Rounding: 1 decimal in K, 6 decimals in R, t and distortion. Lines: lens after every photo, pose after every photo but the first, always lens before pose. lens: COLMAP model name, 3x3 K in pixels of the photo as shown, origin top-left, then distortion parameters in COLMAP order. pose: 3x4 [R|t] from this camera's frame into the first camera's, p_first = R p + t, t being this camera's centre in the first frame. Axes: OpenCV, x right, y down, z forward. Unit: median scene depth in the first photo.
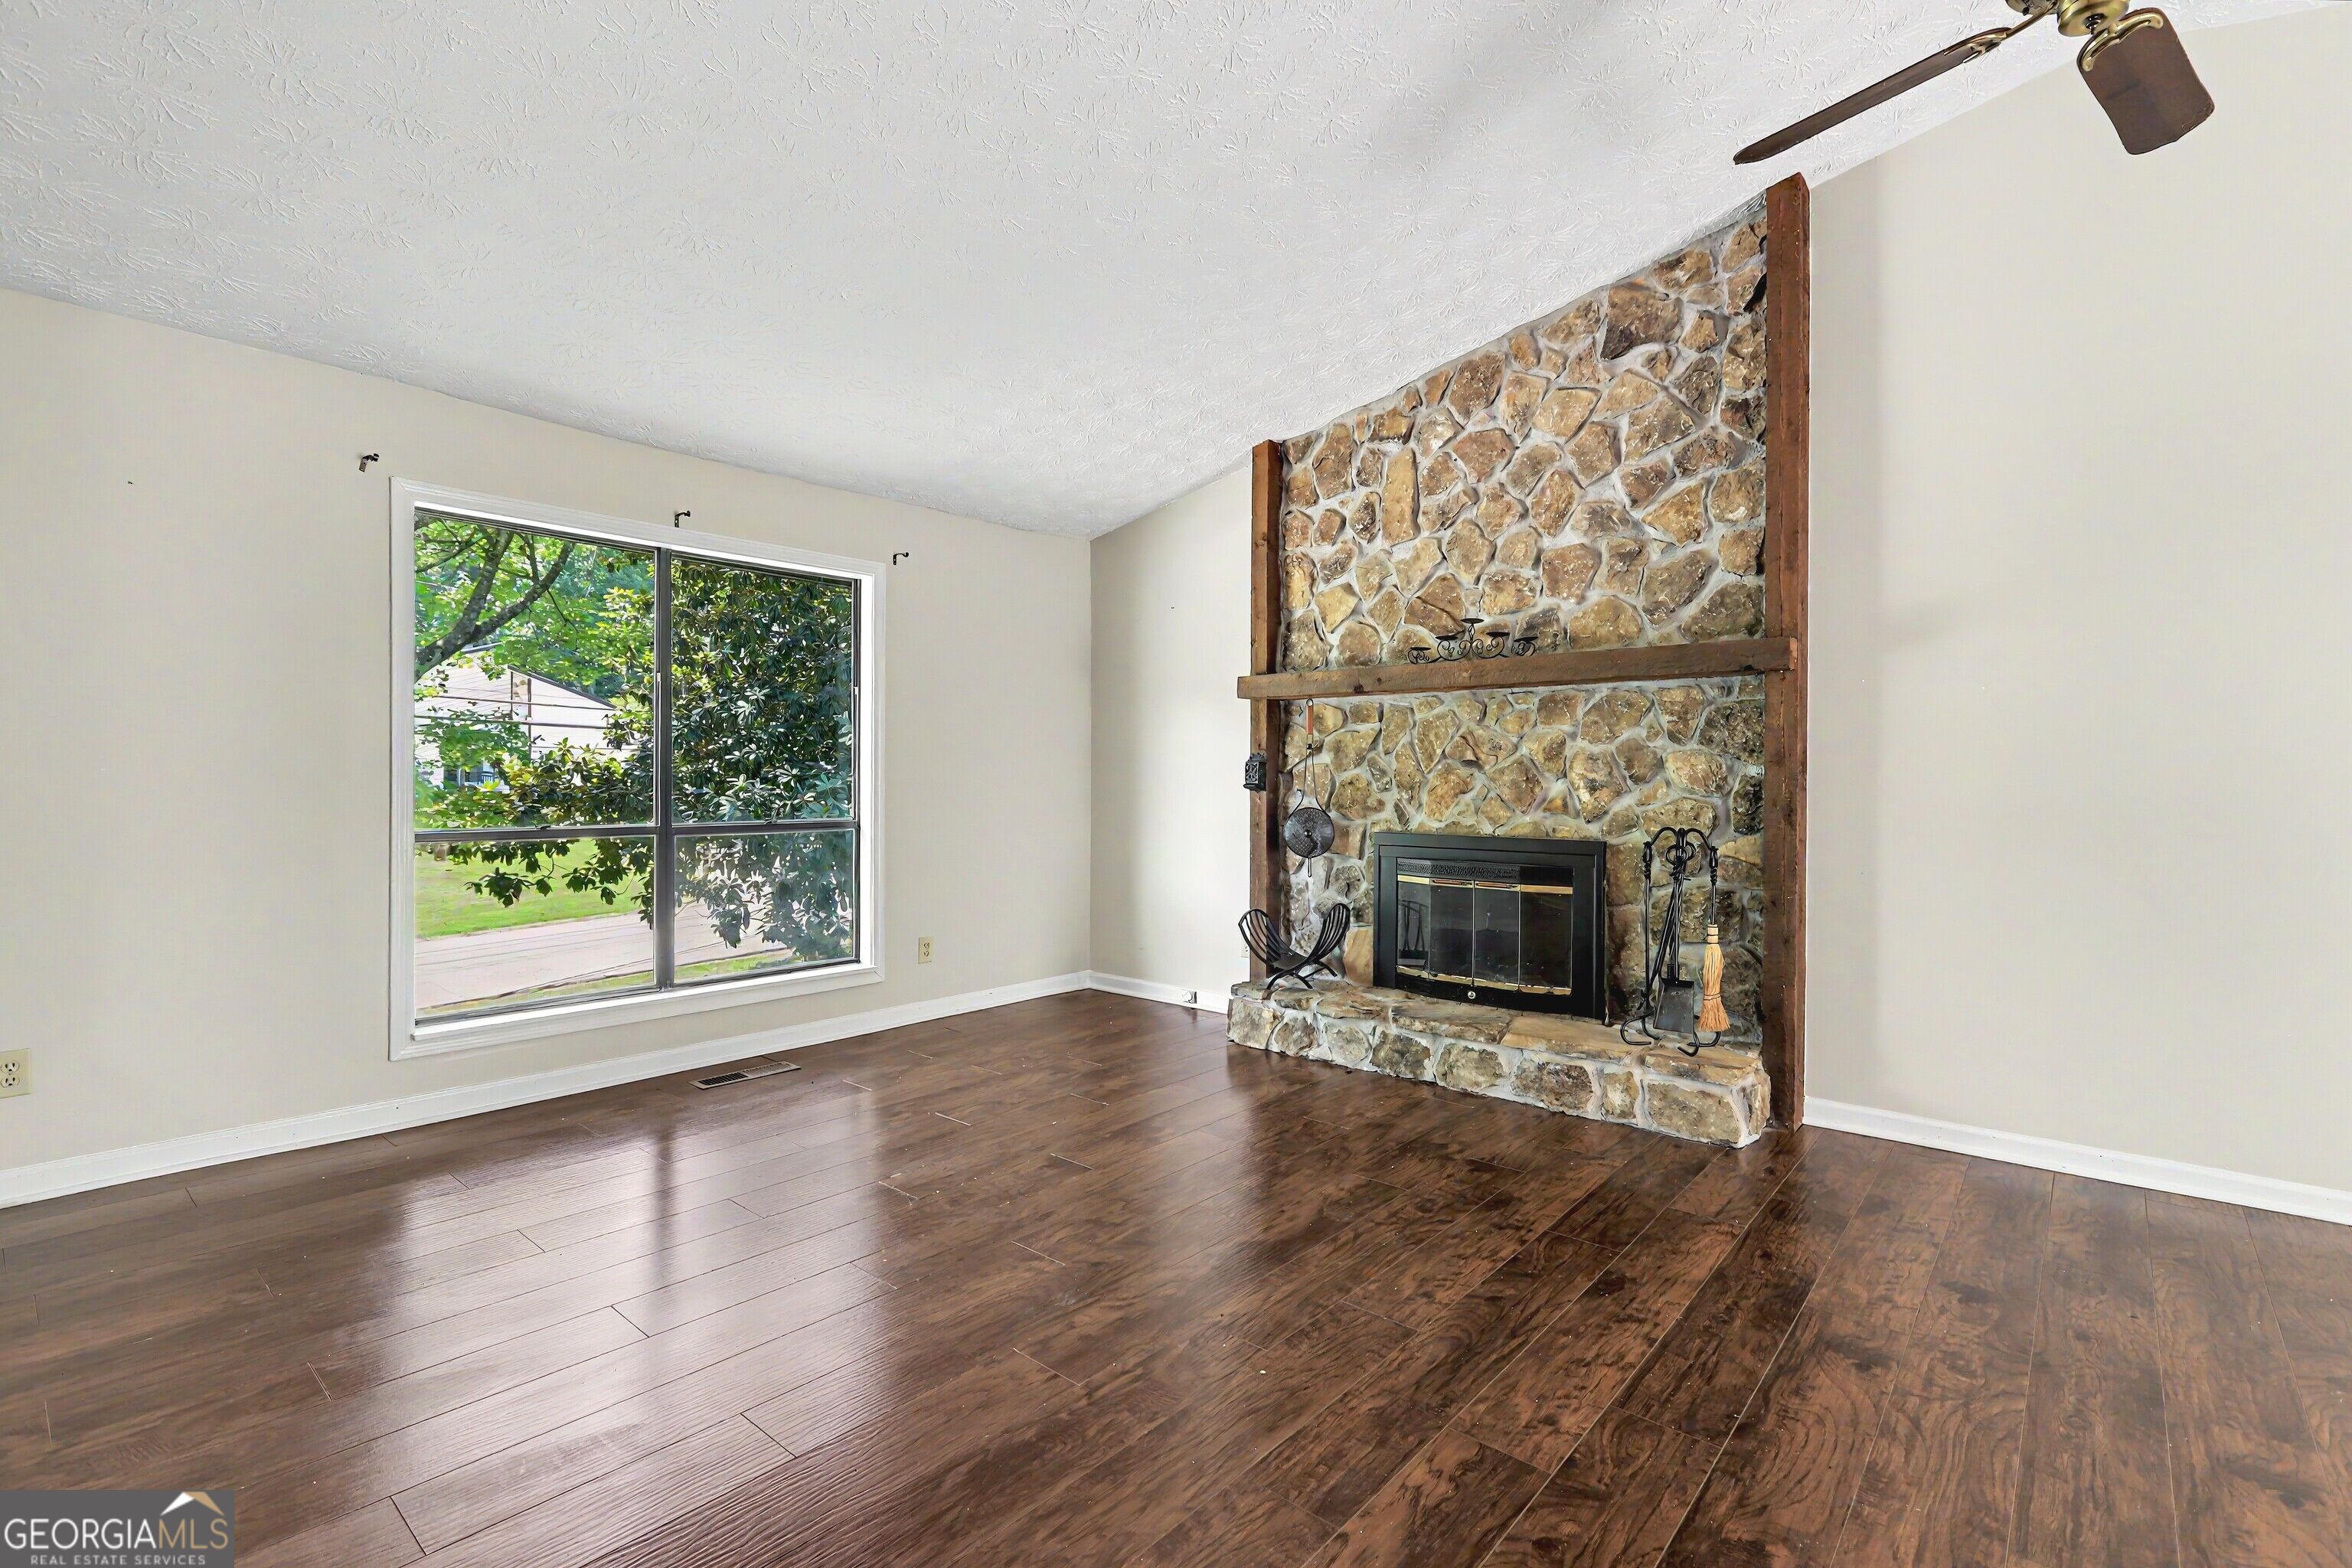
lens RADIAL K [[1071.8, 0, 1164.1], [0, 1071.8, 782.1], [0, 0, 1]] dist [-0.001189, 0.000027]
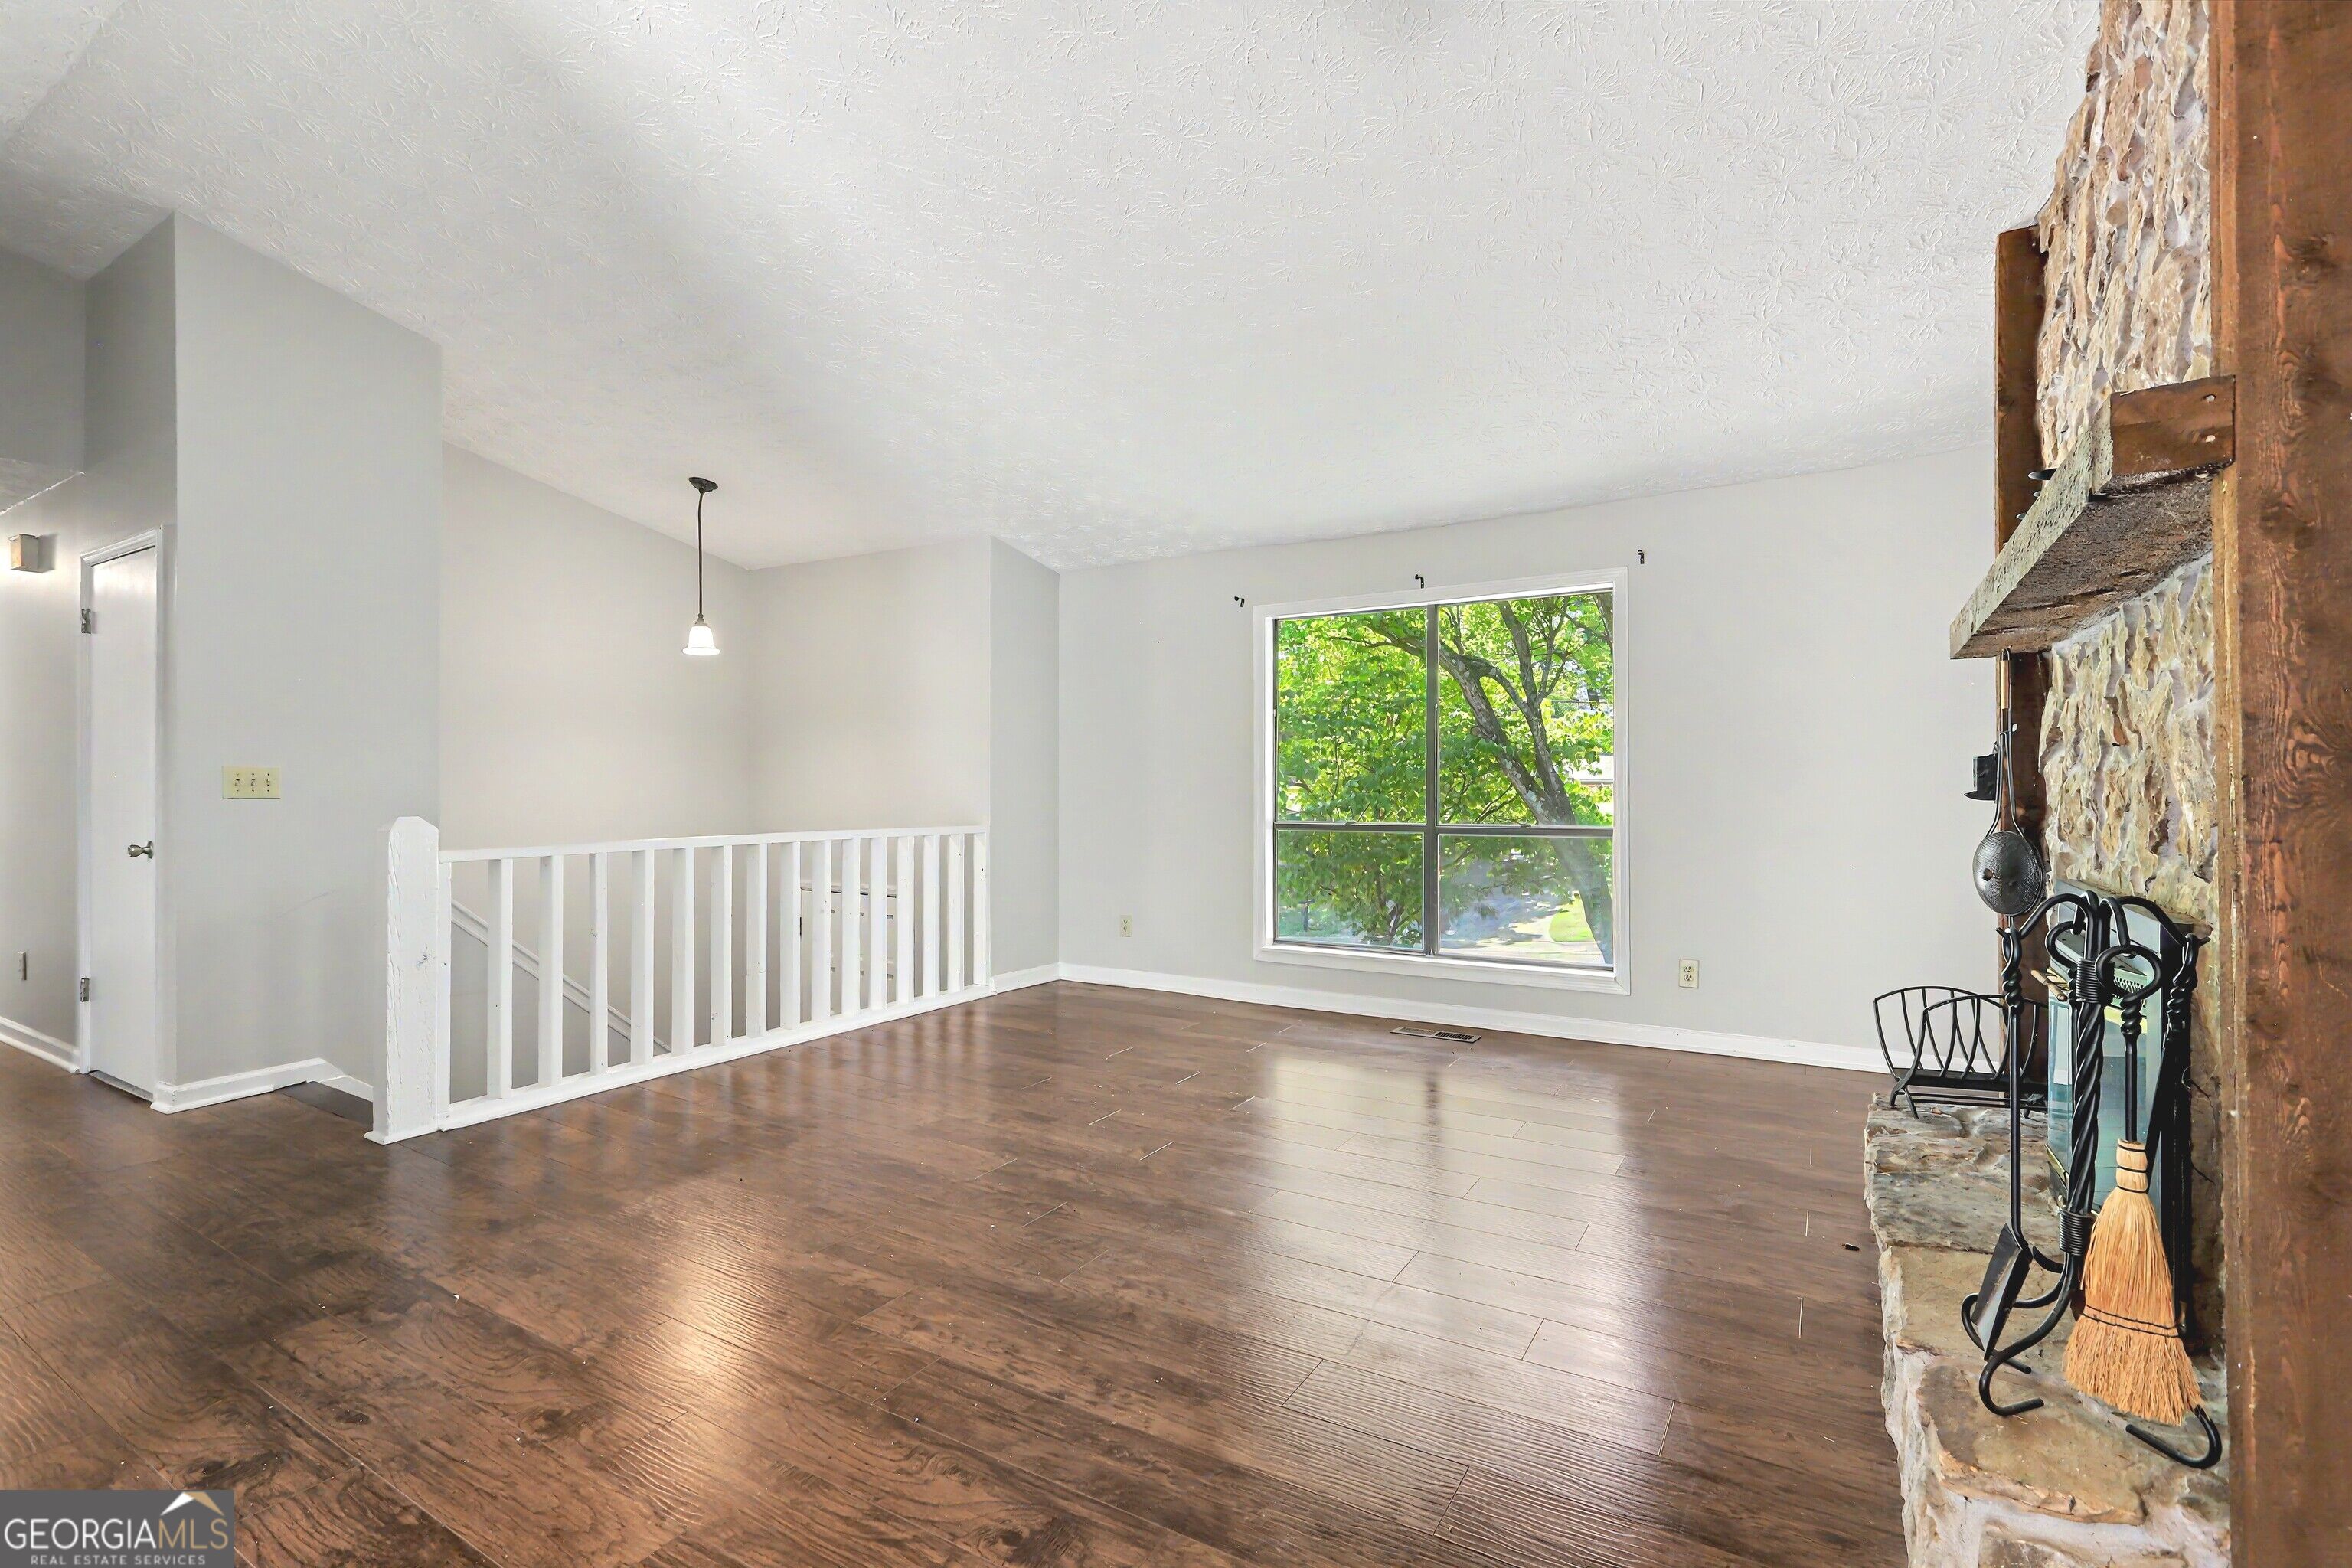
lens RADIAL K [[1071.8, 0, 1164.1], [0, 1071.8, 782.1], [0, 0, 1]] dist [-0.001189, 0.000027]
pose [[0.157395, -0.008775, -0.987497, 1.387674], [0.000956, 0.999961, -0.008734, 0.002374], [0.987535, 0.000431, 0.157398, 0.946931]]
